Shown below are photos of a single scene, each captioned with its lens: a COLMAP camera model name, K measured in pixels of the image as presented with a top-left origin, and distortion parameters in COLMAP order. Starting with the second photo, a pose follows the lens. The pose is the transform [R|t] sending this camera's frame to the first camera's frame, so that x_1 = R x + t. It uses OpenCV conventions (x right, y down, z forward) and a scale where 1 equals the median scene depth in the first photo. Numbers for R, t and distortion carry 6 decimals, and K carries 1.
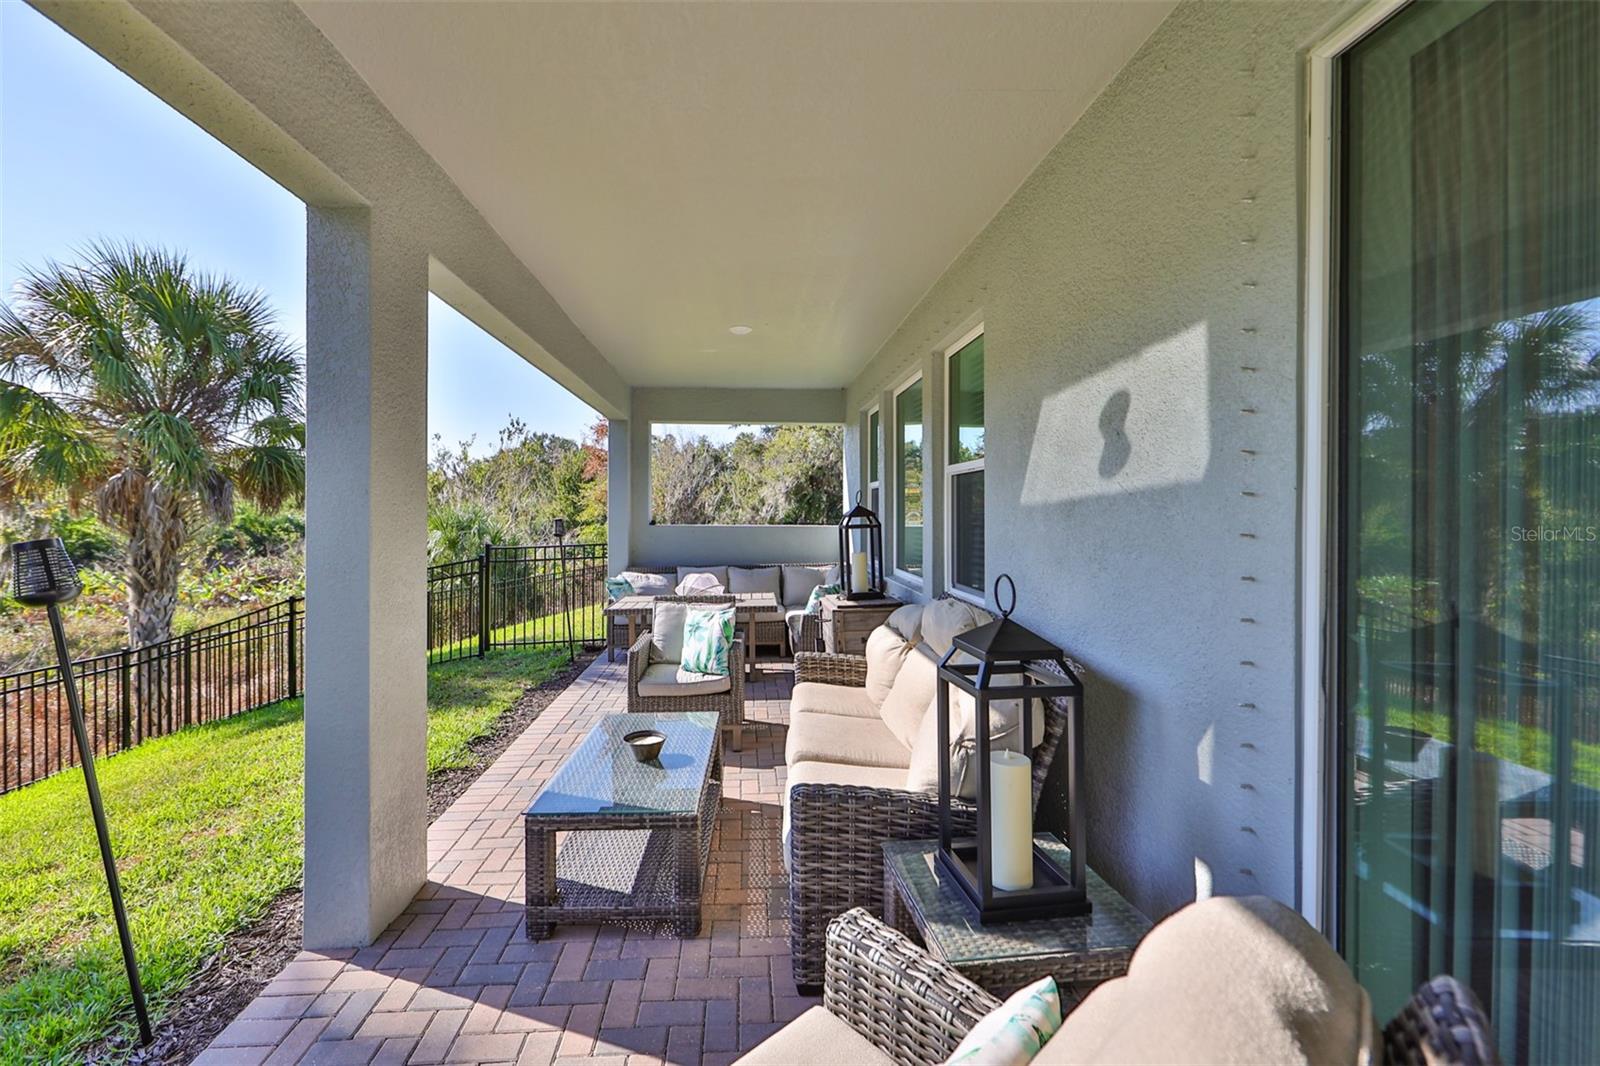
lens RADIAL K [[666.1, 0, 767.7], [0, 666.1, 514.4], [0, 0, 1]] dist [0.000785, 0.000013]
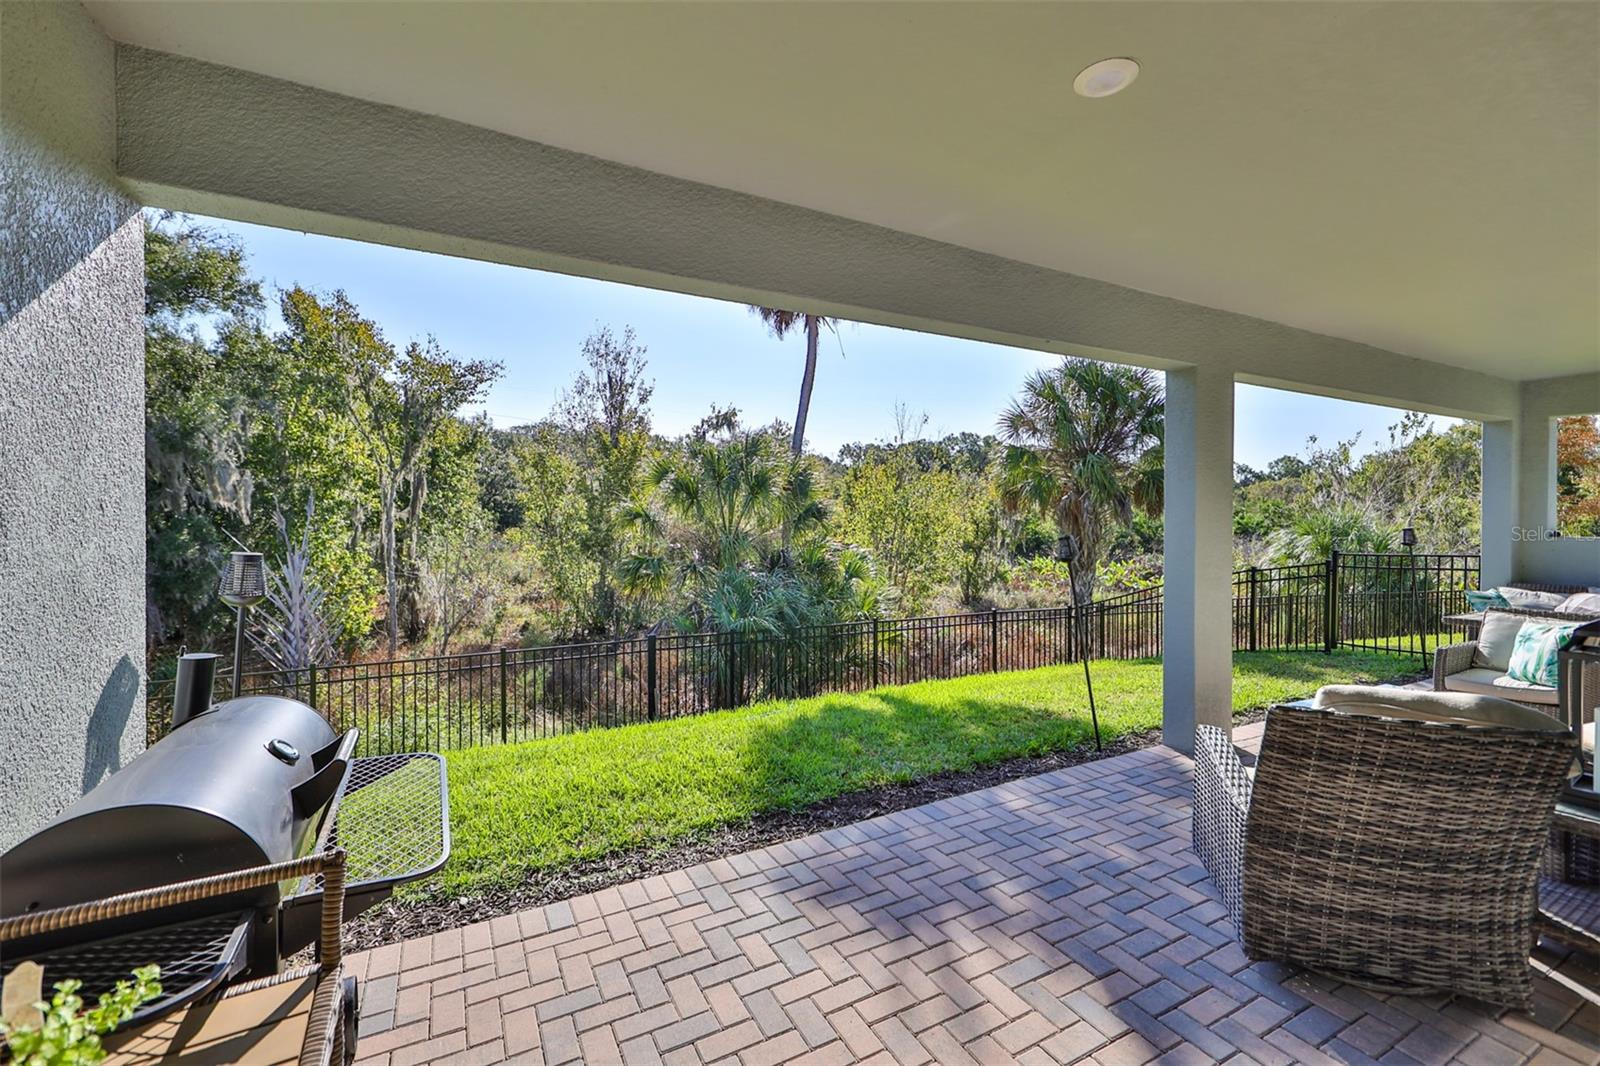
lens RADIAL K [[673.0, 0, 787.2], [0, 673.0, 522.6], [0, 0, 1]] dist [0.000047, 0.000077]
pose [[0.414280, 0.008336, -0.910111, 0.206889], [-0.000194, 0.999959, 0.009070, -0.010158], [0.910149, -0.003581, 0.414265, -0.265589]]
